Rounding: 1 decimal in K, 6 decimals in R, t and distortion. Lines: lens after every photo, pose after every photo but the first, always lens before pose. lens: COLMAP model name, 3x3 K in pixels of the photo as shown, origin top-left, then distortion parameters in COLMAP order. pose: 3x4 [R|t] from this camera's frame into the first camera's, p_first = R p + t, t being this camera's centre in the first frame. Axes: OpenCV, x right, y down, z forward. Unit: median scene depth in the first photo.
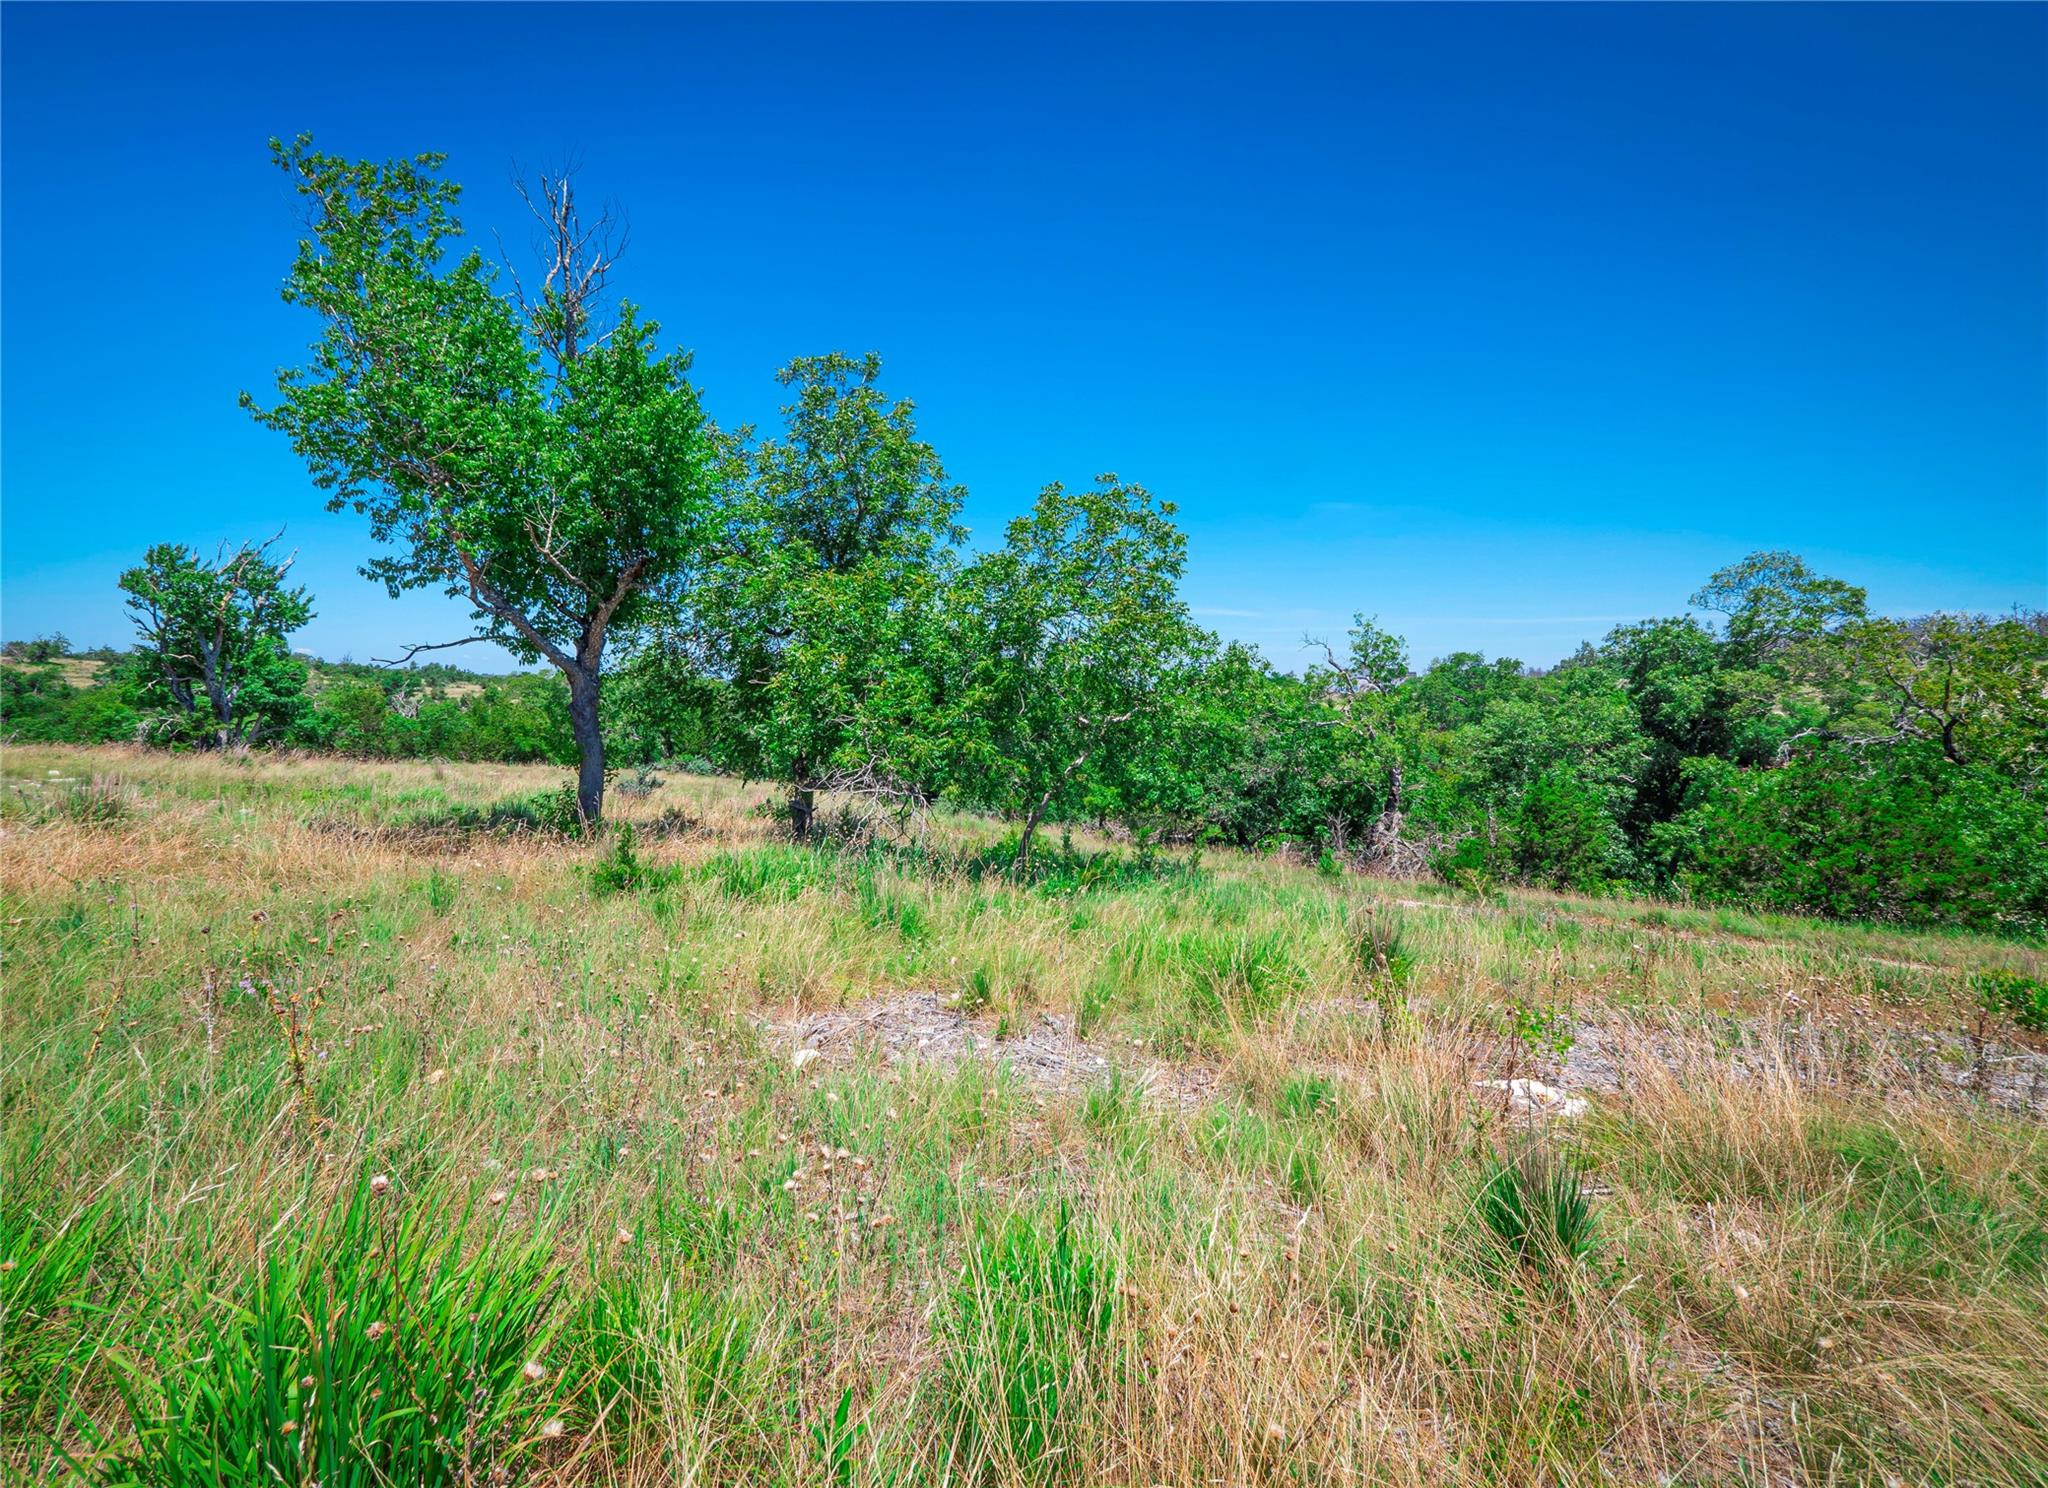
lens RADIAL K [[857.5, 0, 1012.5], [0, 857.5, 720.8], [0, 0, 1]] dist [-0.001801, -0.000320]
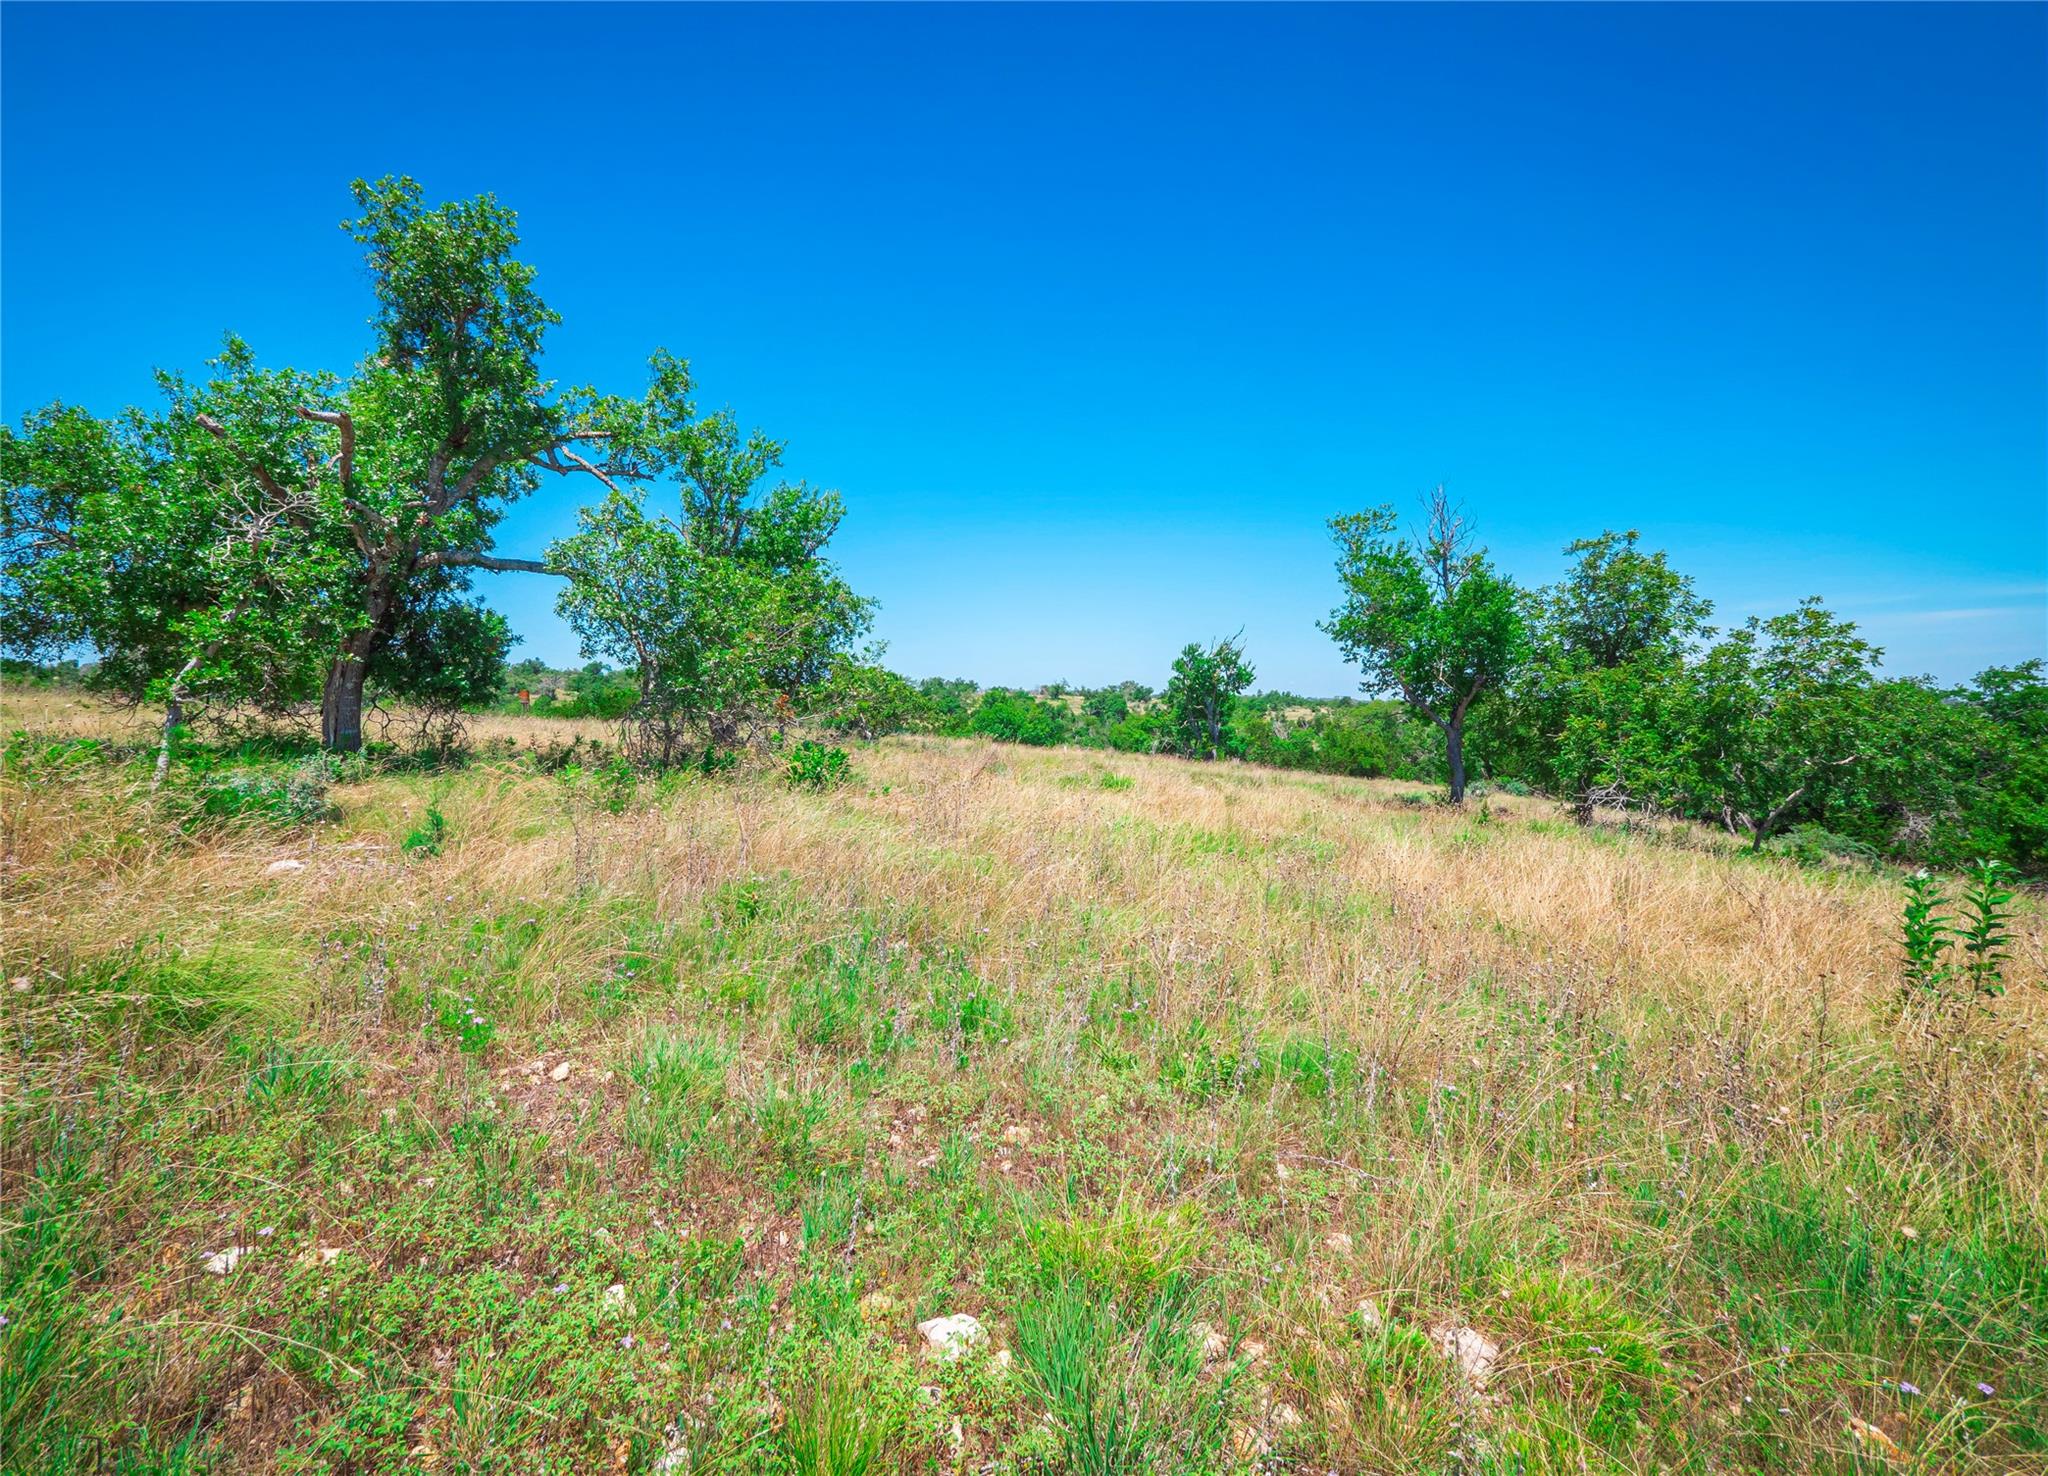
lens RADIAL K [[857.5, 0, 1020.7], [0, 857.5, 695.7], [0, 0, 1]] dist [-0.001801, -0.000320]
pose [[0.641385, -0.024559, -0.766826, 0.154803], [-0.015874, 0.998849, -0.045267, -0.012310], [0.767055, 0.041207, 0.640257, -0.422967]]
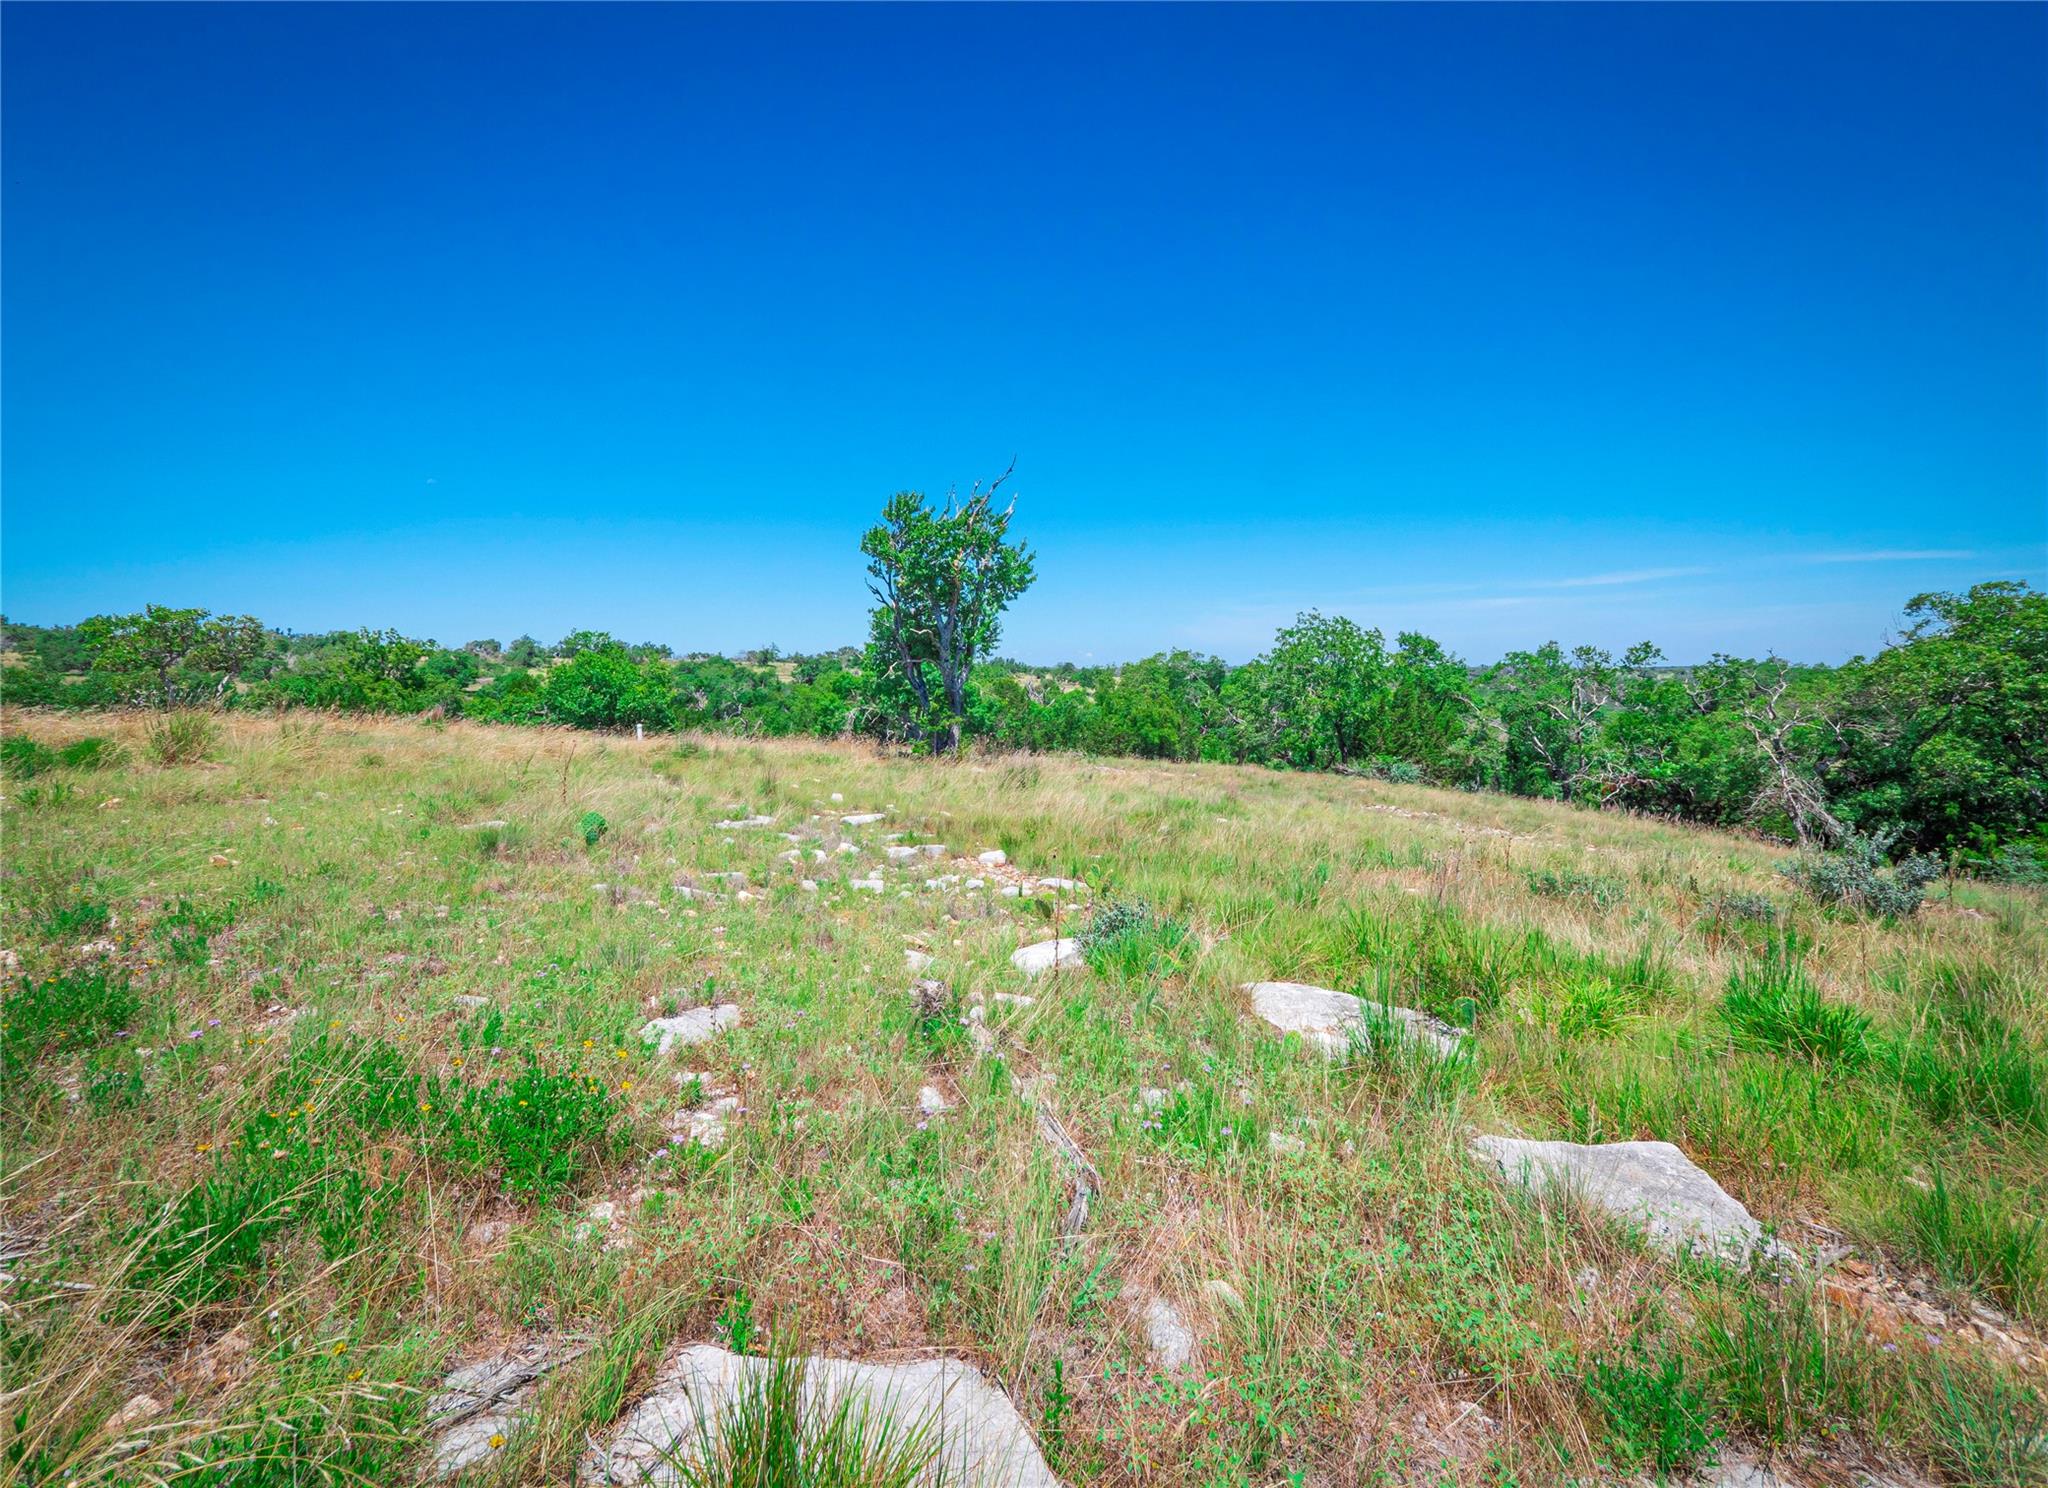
lens RADIAL K [[857.5, 0, 1025.9], [0, 857.5, 732.3], [0, 0, 1]] dist [-0.001801, -0.000320]
pose [[0.851986, 0.015504, -0.523335, -0.472693], [-0.000215, 0.999572, 0.029264, -0.004915], [0.523565, -0.024820, 0.851624, 0.372470]]
